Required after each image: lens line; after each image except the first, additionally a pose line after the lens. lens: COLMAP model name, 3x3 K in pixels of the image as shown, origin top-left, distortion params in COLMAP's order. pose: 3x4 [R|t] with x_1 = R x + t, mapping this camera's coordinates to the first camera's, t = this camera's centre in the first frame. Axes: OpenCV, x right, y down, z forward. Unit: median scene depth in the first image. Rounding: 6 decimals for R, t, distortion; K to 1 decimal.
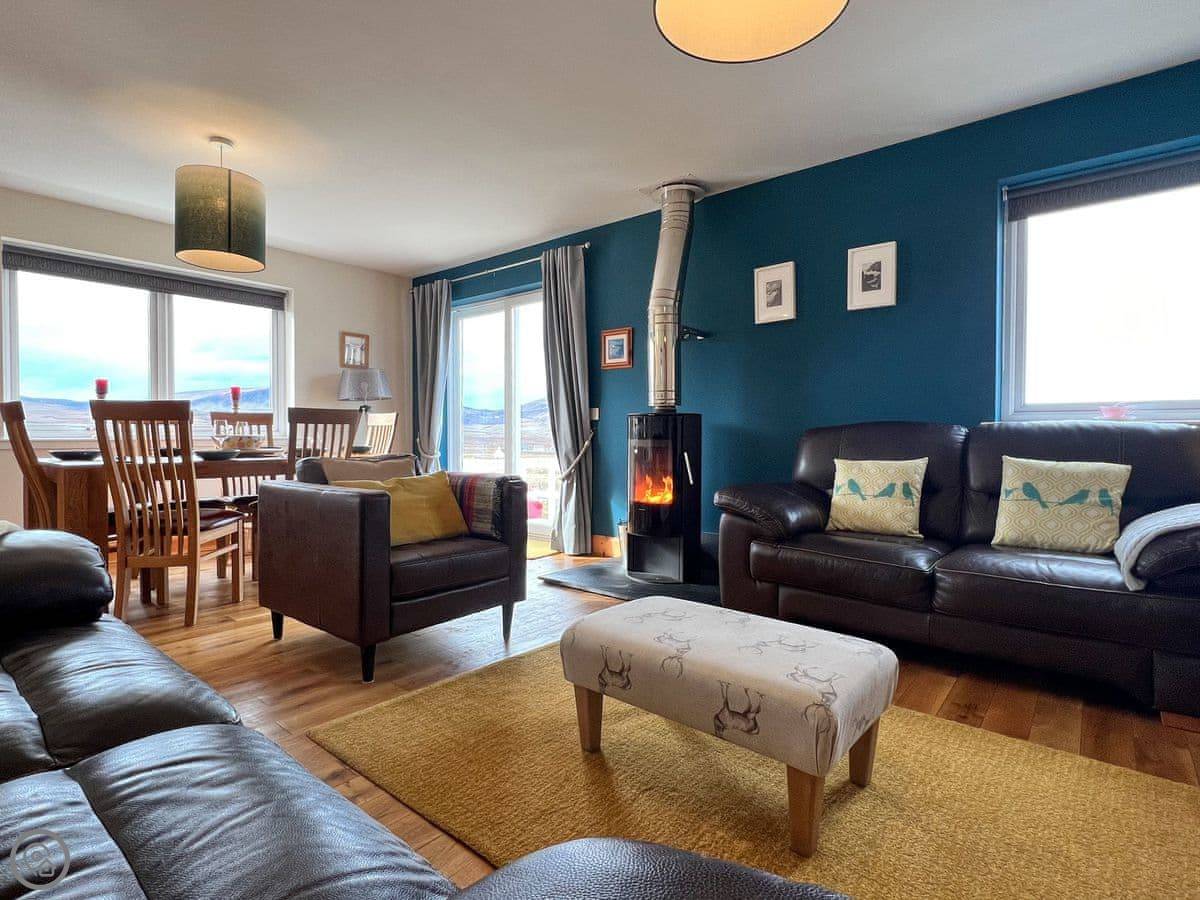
lens RADIAL K [[614.5, 0, 594.6], [0, 614.5, 445.0], [0, 0, 1]] dist [-0.002470, -0.000138]
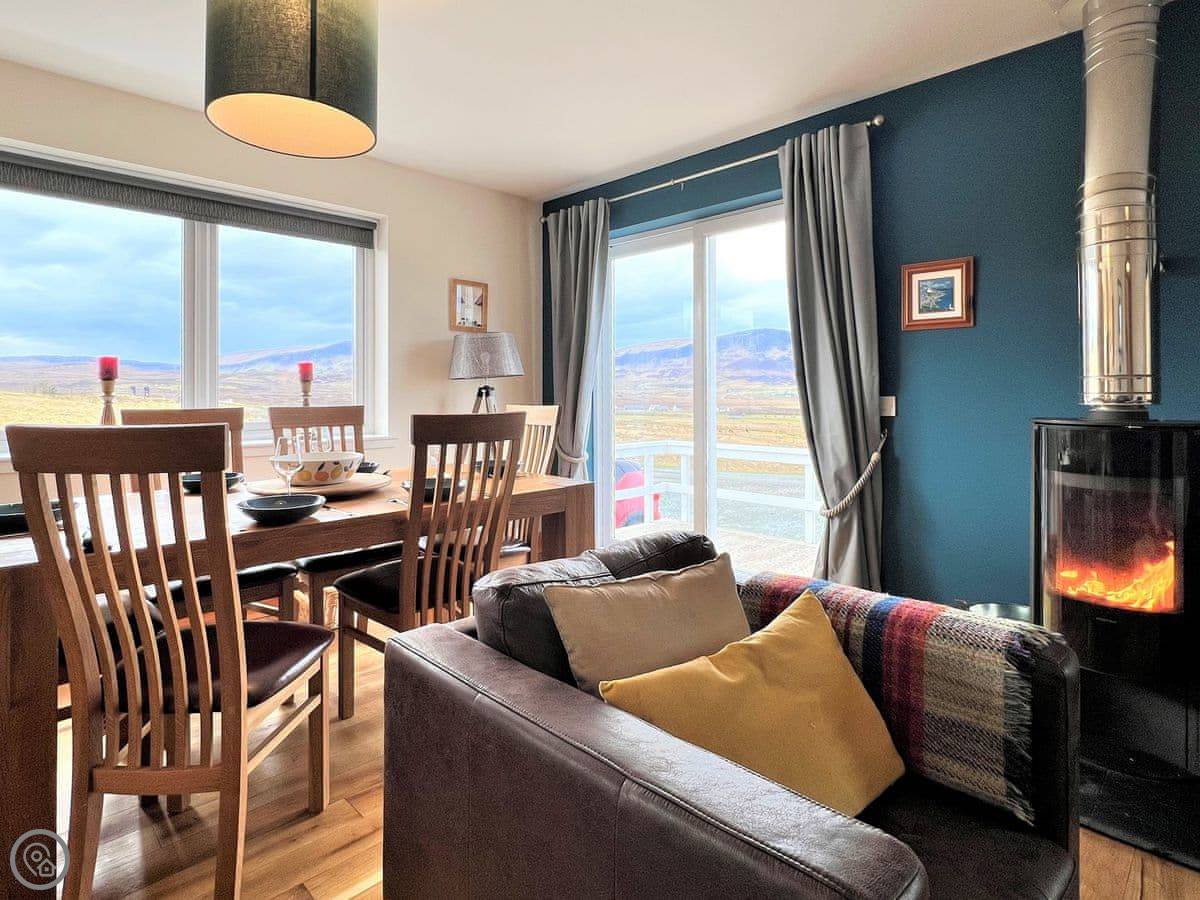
lens RADIAL K [[655.3, 0, 591.1], [0, 655.3, 390.3], [0, 0, 1]] dist [-0.004870, -0.001458]
pose [[0.994881, -0.002066, -0.101028, -0.292324], [-0.000073, 0.999776, -0.021167, -0.070819], [0.101049, 0.021066, 0.994658, 0.464056]]
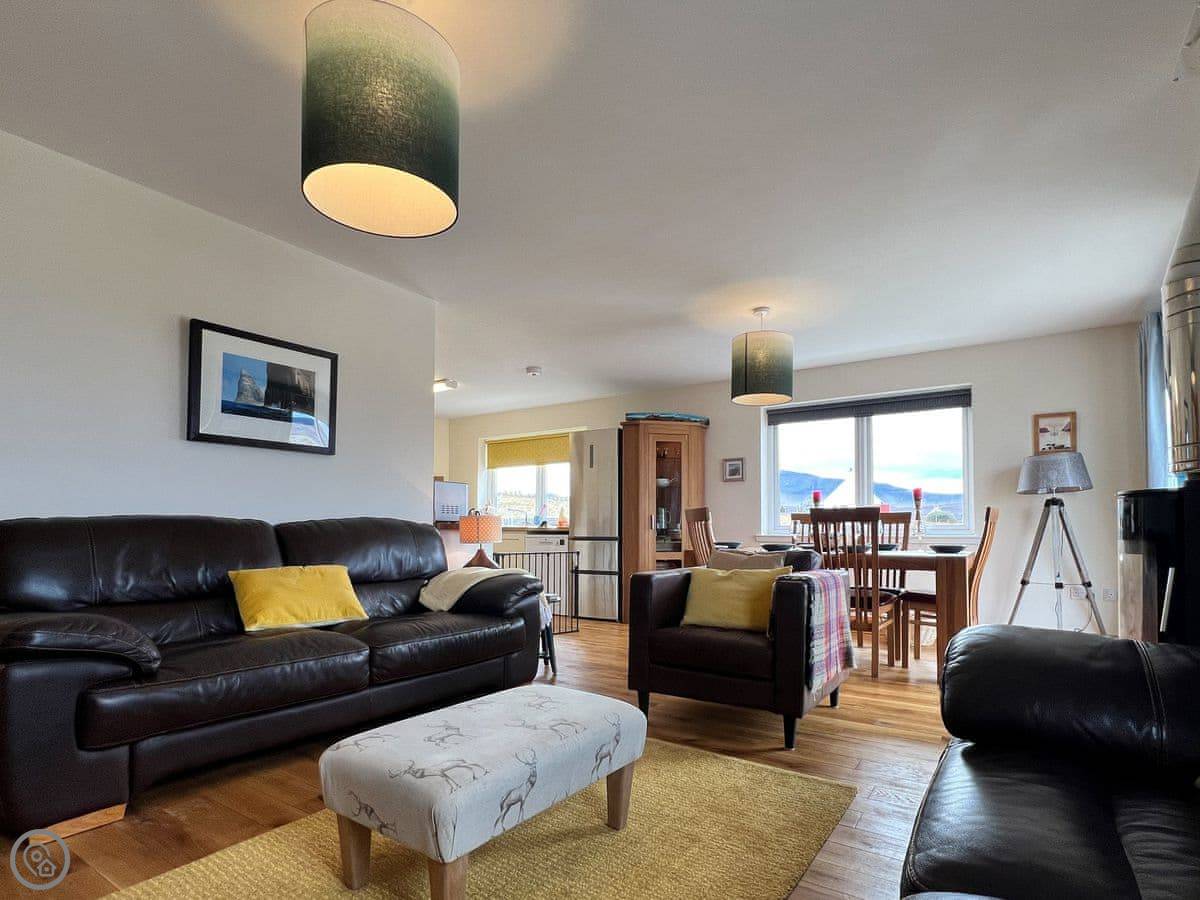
lens RADIAL K [[620.2, 0, 616.9], [0, 620.2, 504.8], [0, 0, 1]] dist [-0.002099, -0.000595]
pose [[0.111062, -0.044012, -0.992838, 0.613813], [-0.023680, 0.998618, -0.046917, -0.004131], [0.993531, 0.028721, 0.109867, 0.510423]]
